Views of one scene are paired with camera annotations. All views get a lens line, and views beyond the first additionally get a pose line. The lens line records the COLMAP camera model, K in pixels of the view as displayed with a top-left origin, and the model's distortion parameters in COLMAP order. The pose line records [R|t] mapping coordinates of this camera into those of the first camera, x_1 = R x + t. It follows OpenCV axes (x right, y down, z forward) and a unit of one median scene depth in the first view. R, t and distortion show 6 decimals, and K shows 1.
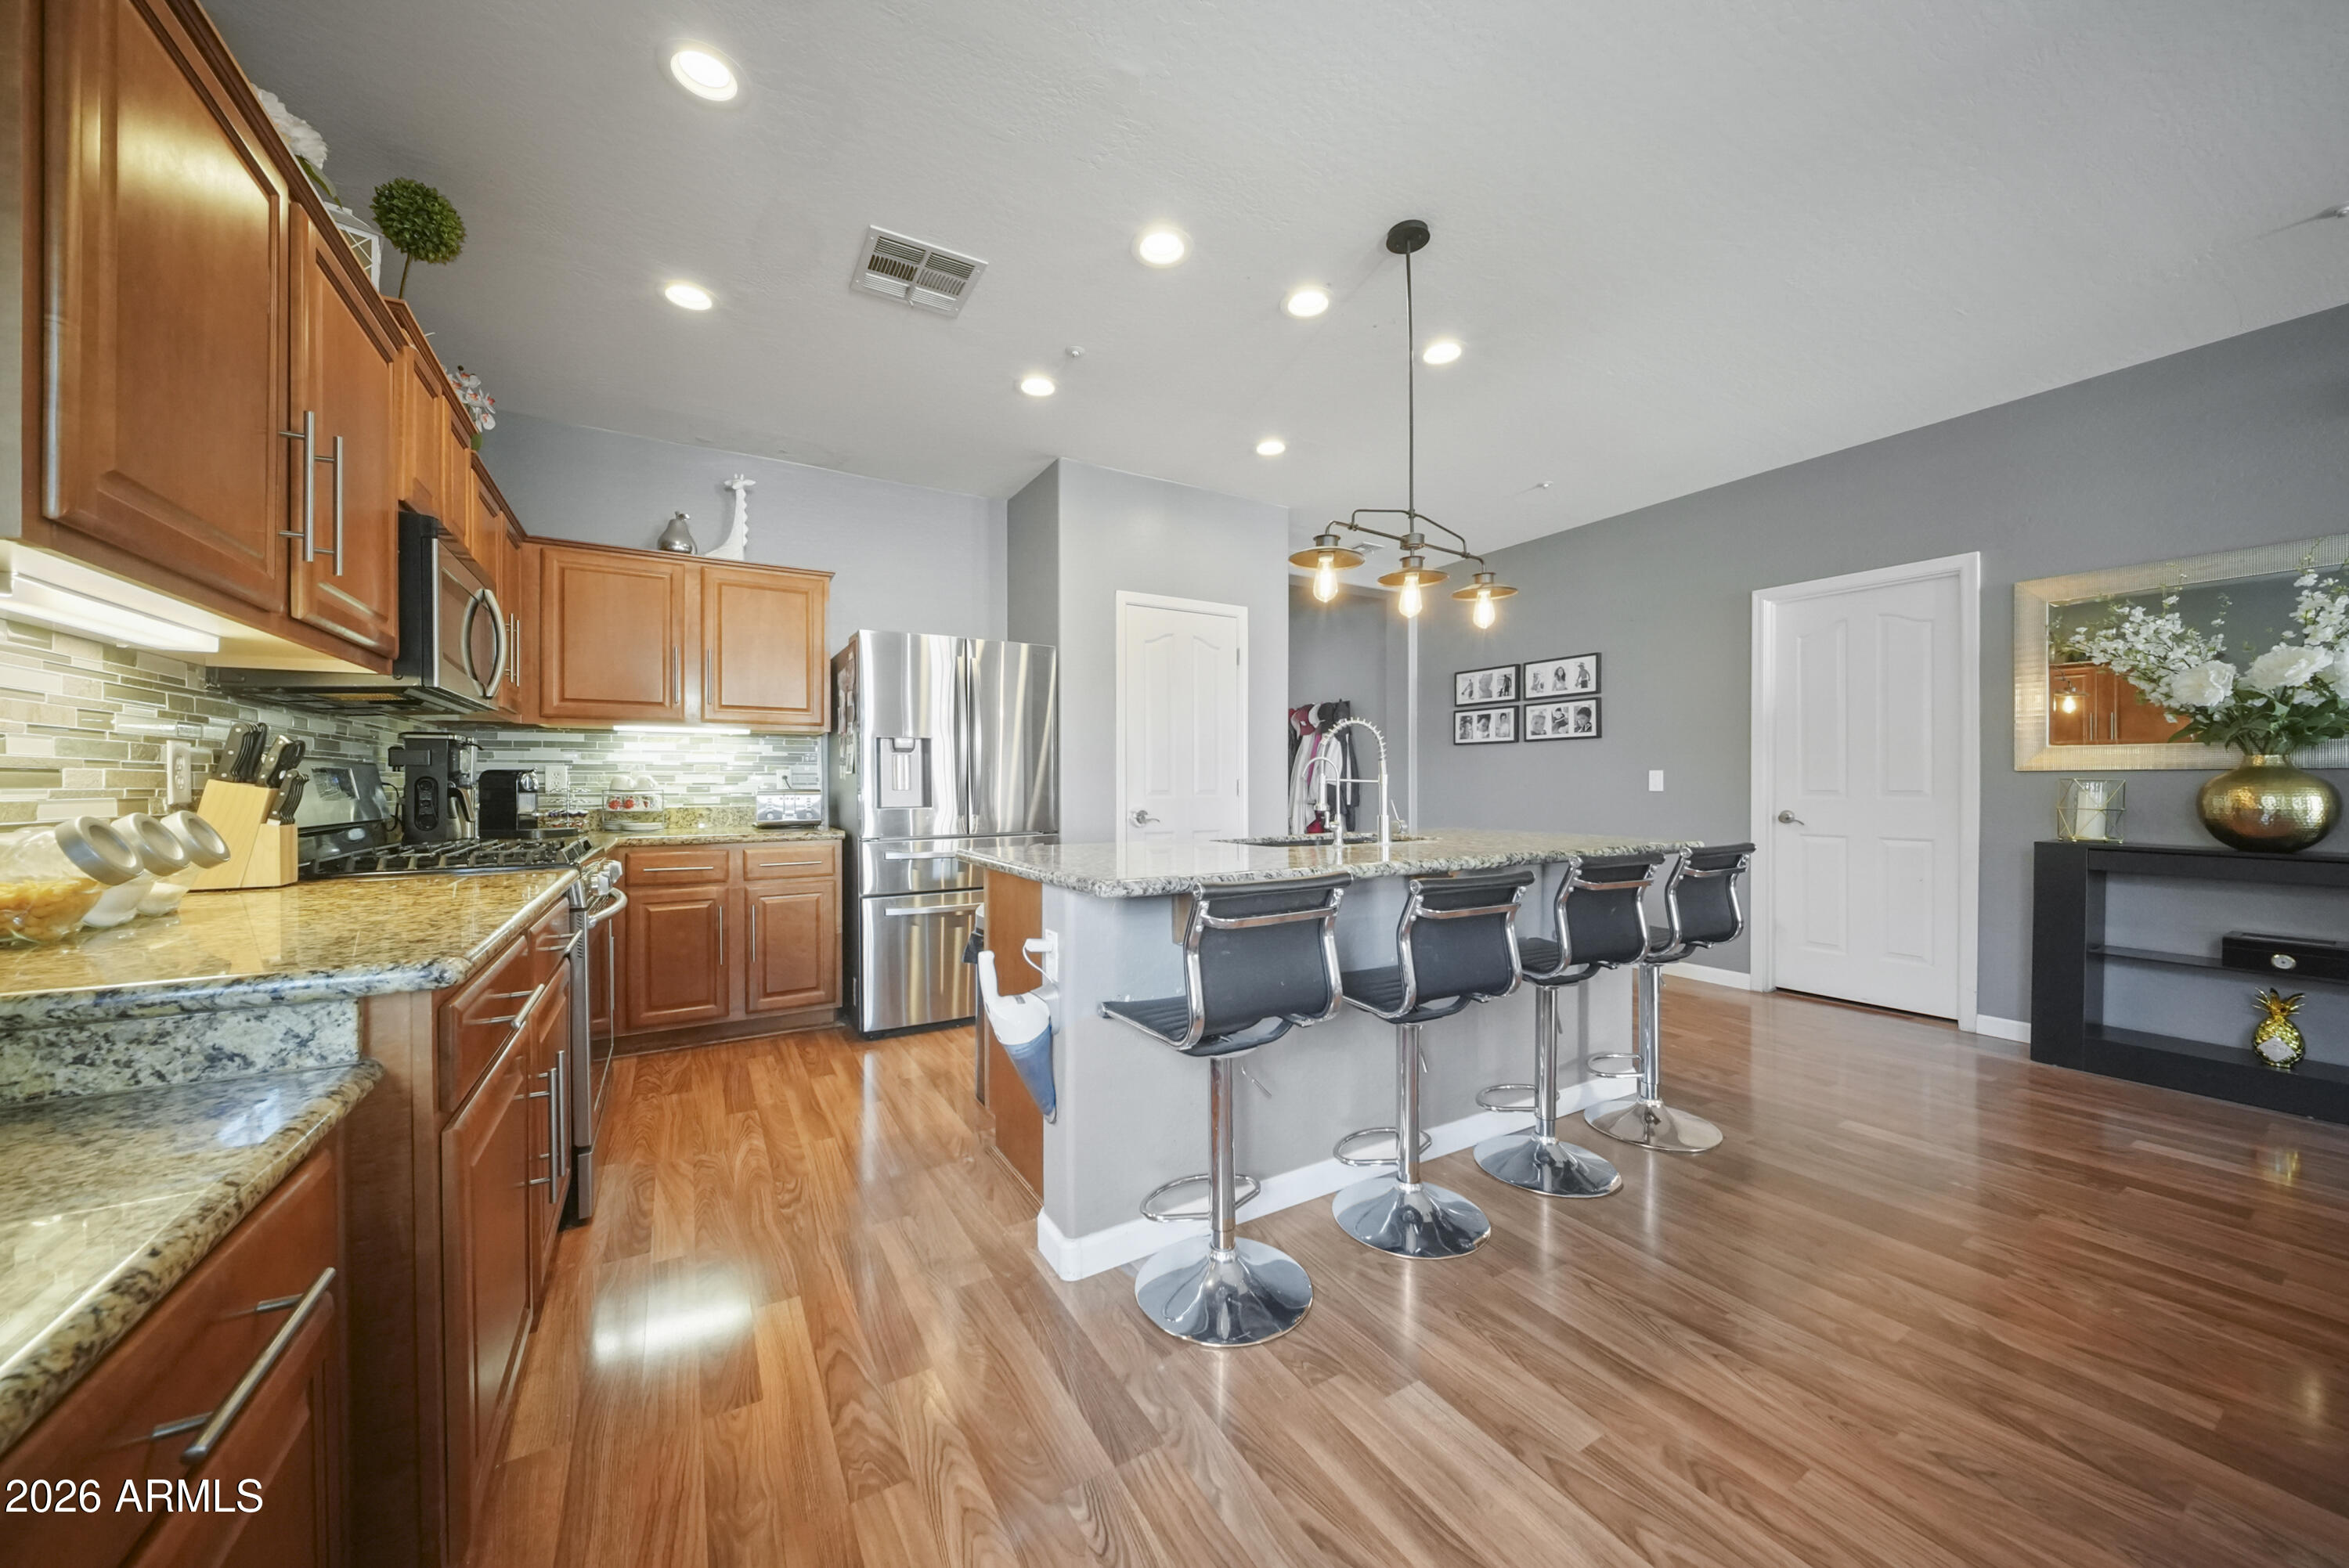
lens RADIAL K [[822.4, 0, 1171.9], [0, 822.4, 775.6], [0, 0, 1]] dist [-0.001467, -0.000316]
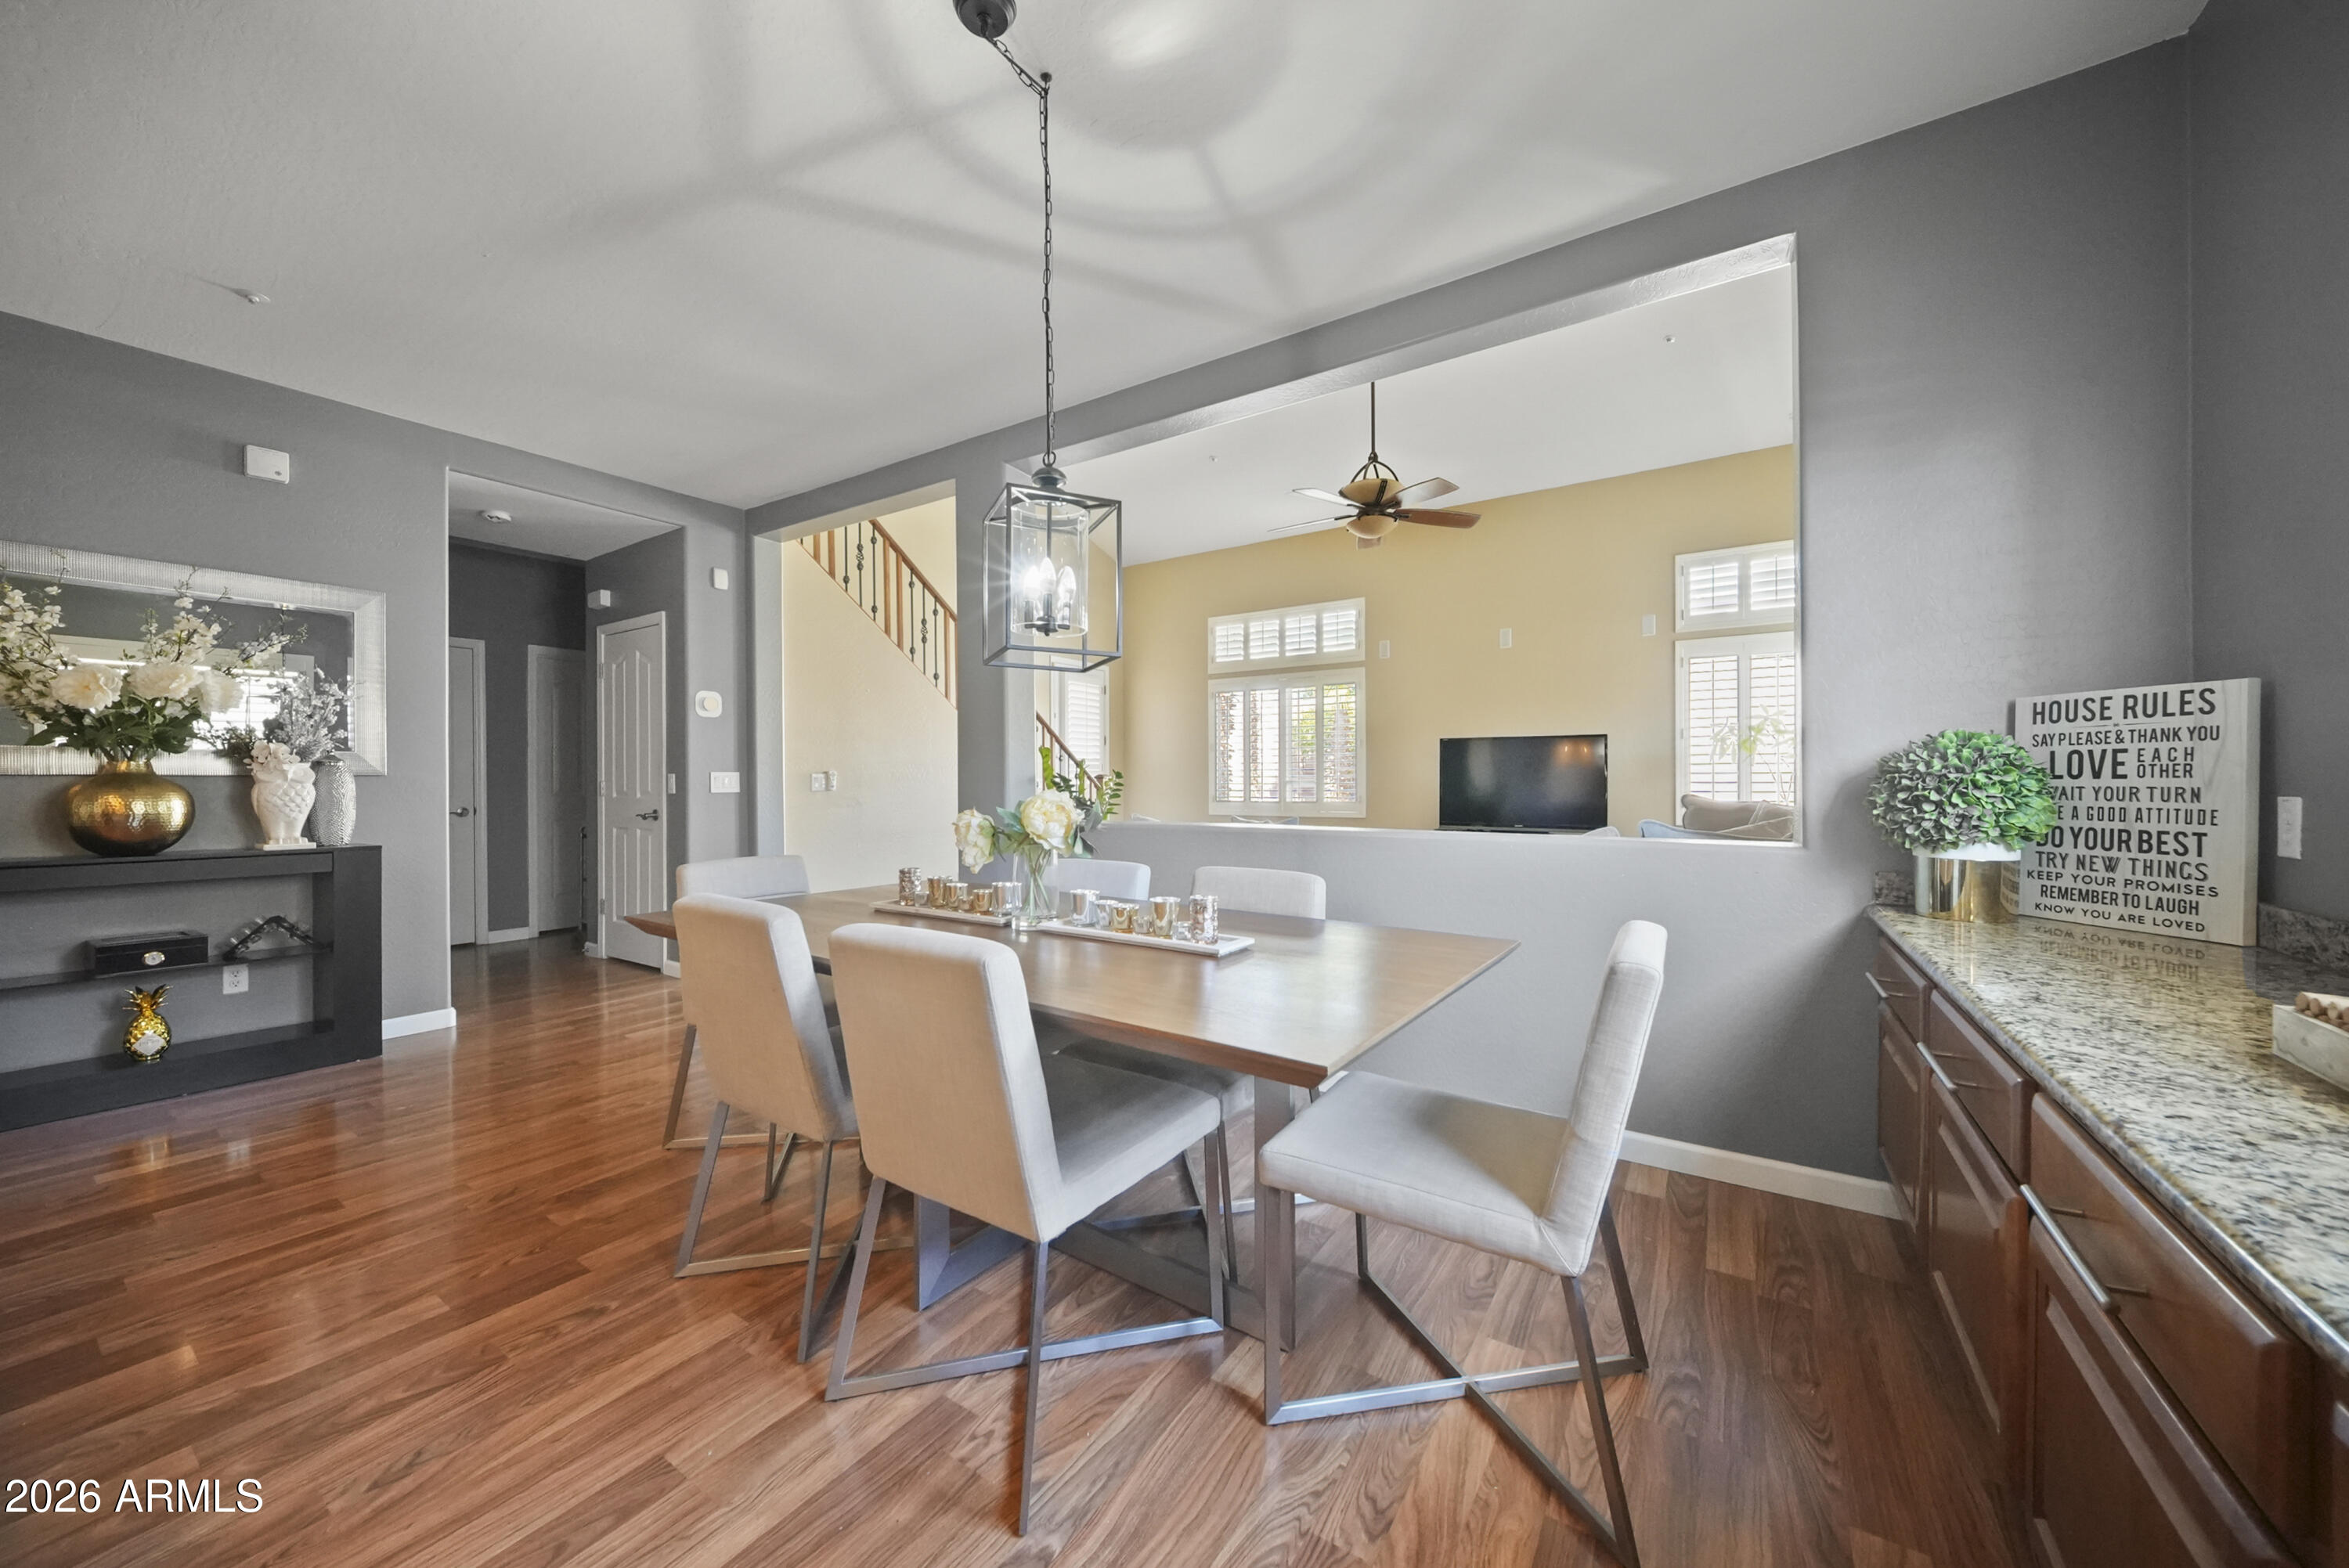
lens RADIAL K [[822.4, 0, 1171.9], [0, 822.4, 775.6], [0, 0, 1]] dist [-0.001467, -0.000316]
pose [[-0.430878, 0.008962, 0.902366, -0.160717], [-0.000798, 0.999947, -0.010312, 0.002141], [-0.902410, -0.005163, -0.430847, 0.272181]]
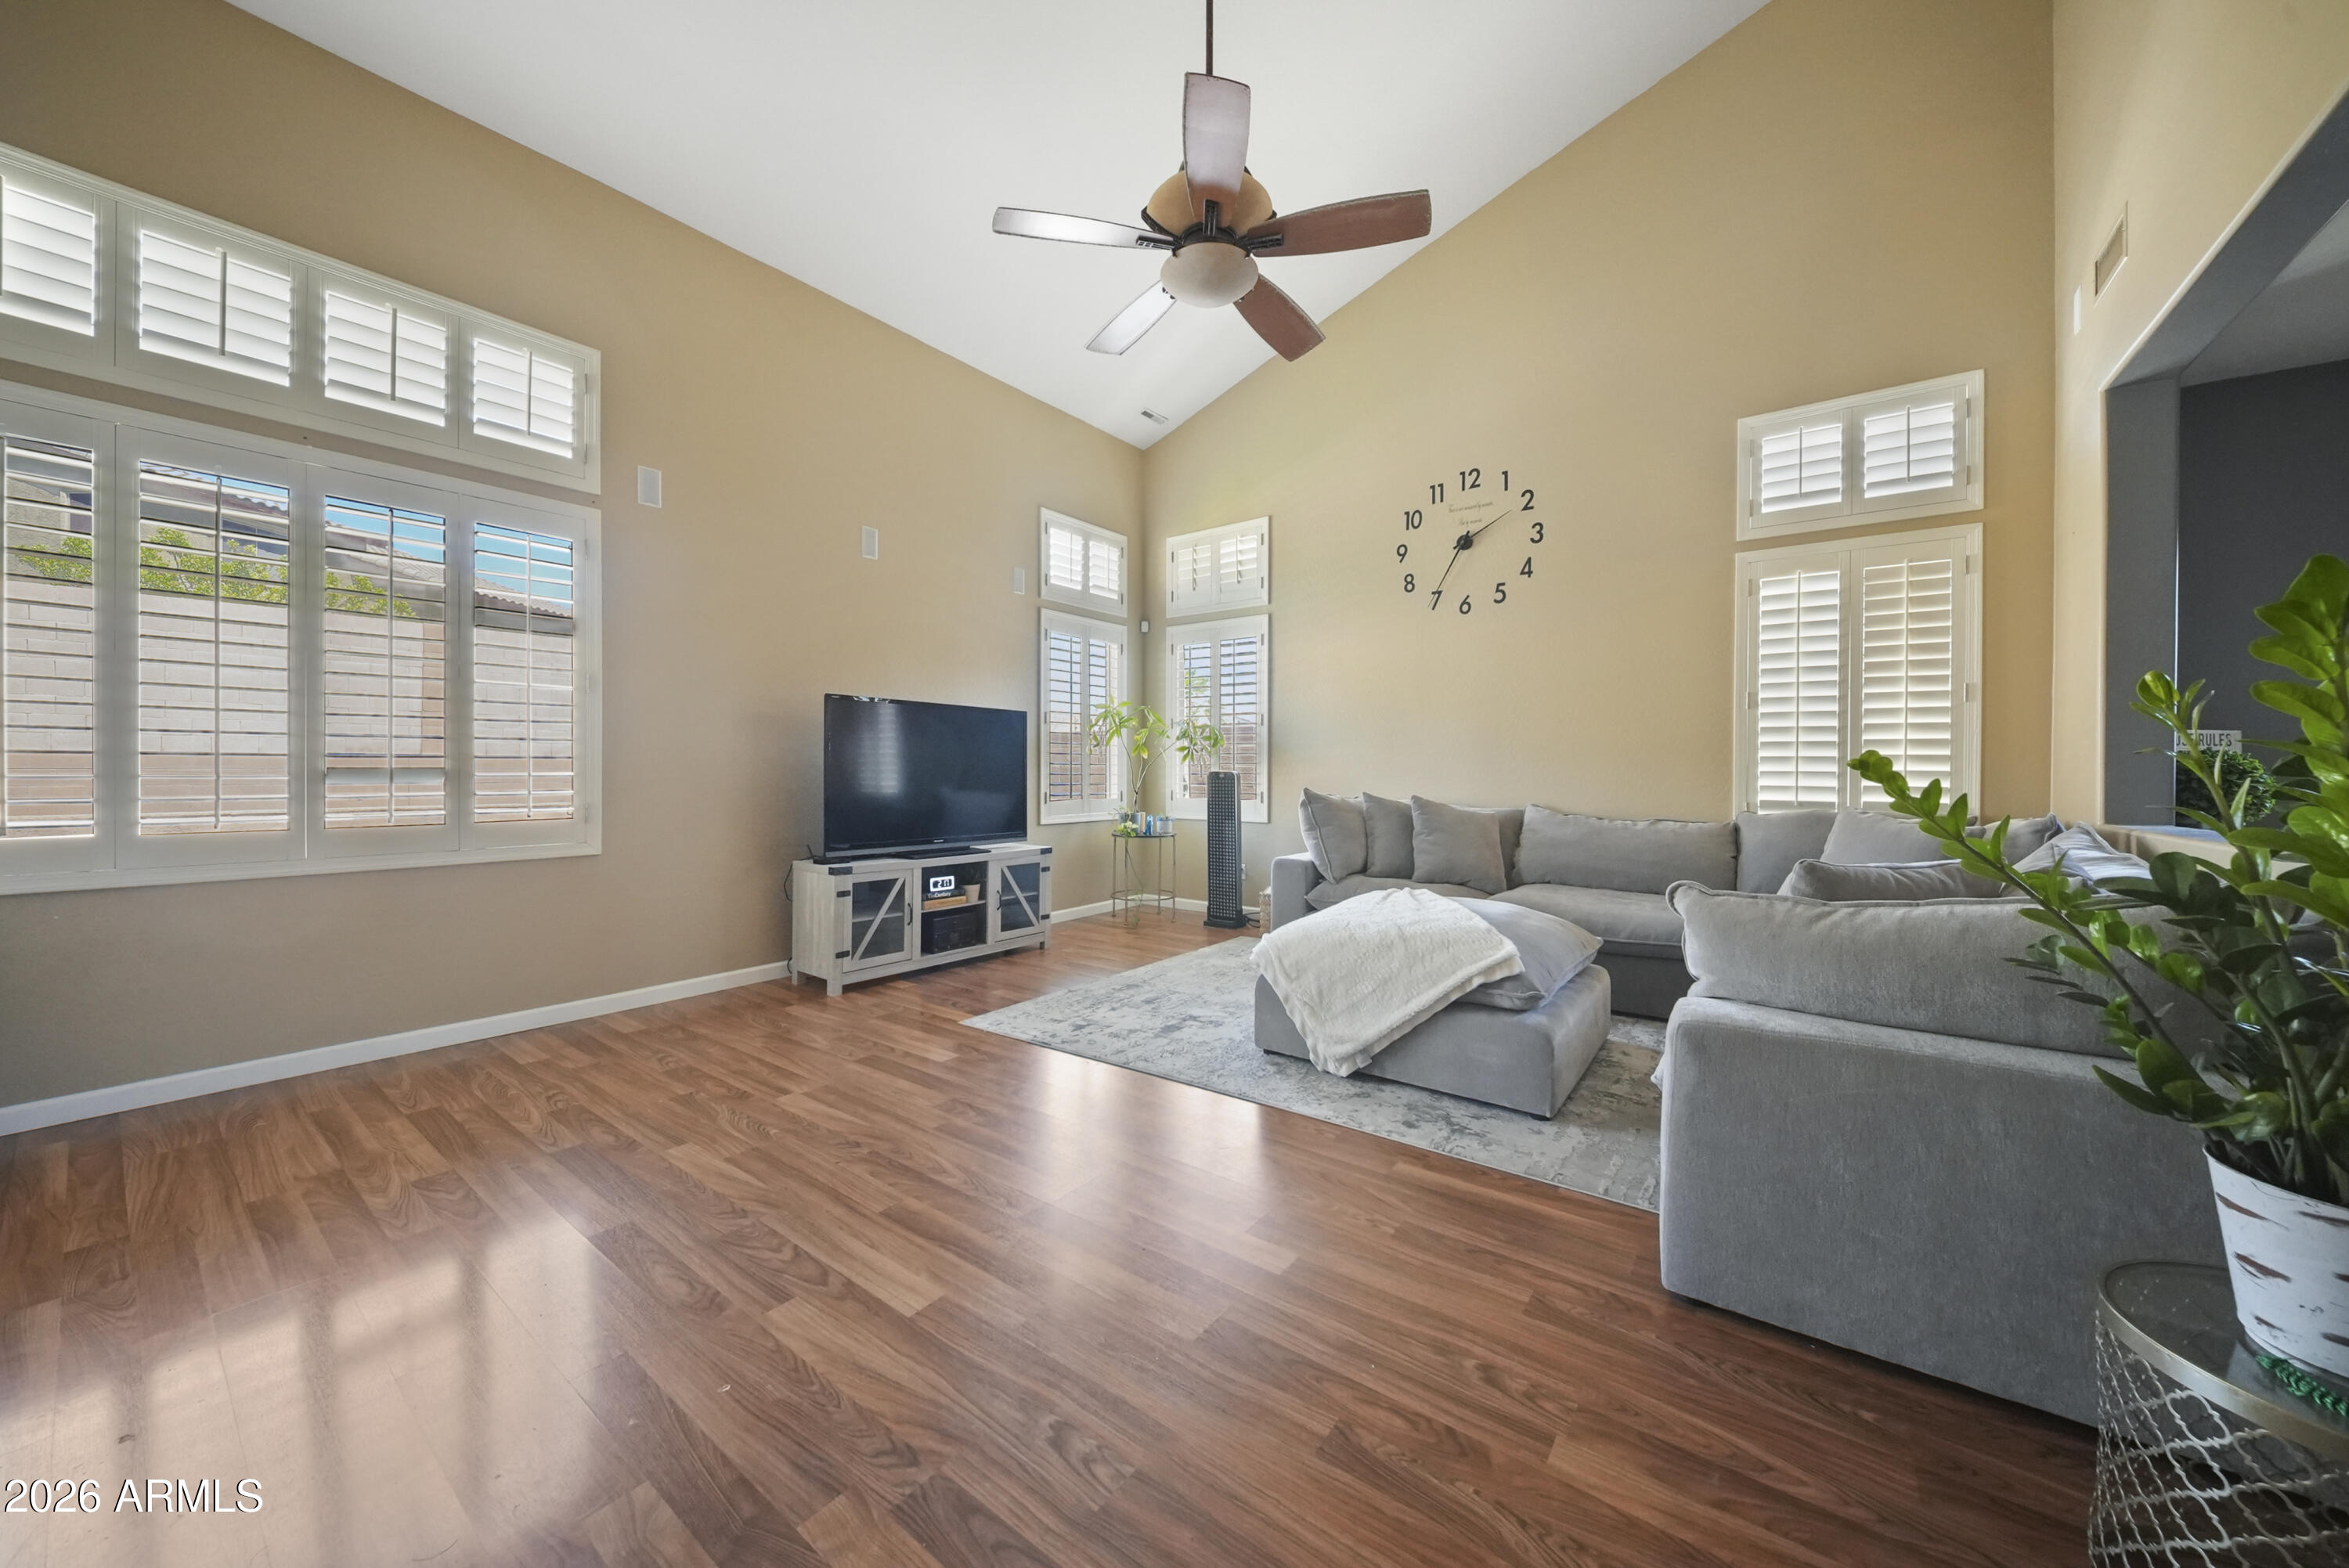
lens RADIAL K [[830.5, 0, 1171.3], [0, 830.5, 771.5], [0, 0, 1]] dist [0.001875, -0.004959]
pose [[-0.927520, -0.003098, -0.373760, 1.881057], [-0.000659, 0.999978, -0.006653, -0.000873], [0.373773, -0.005925, -0.927501, -0.093918]]
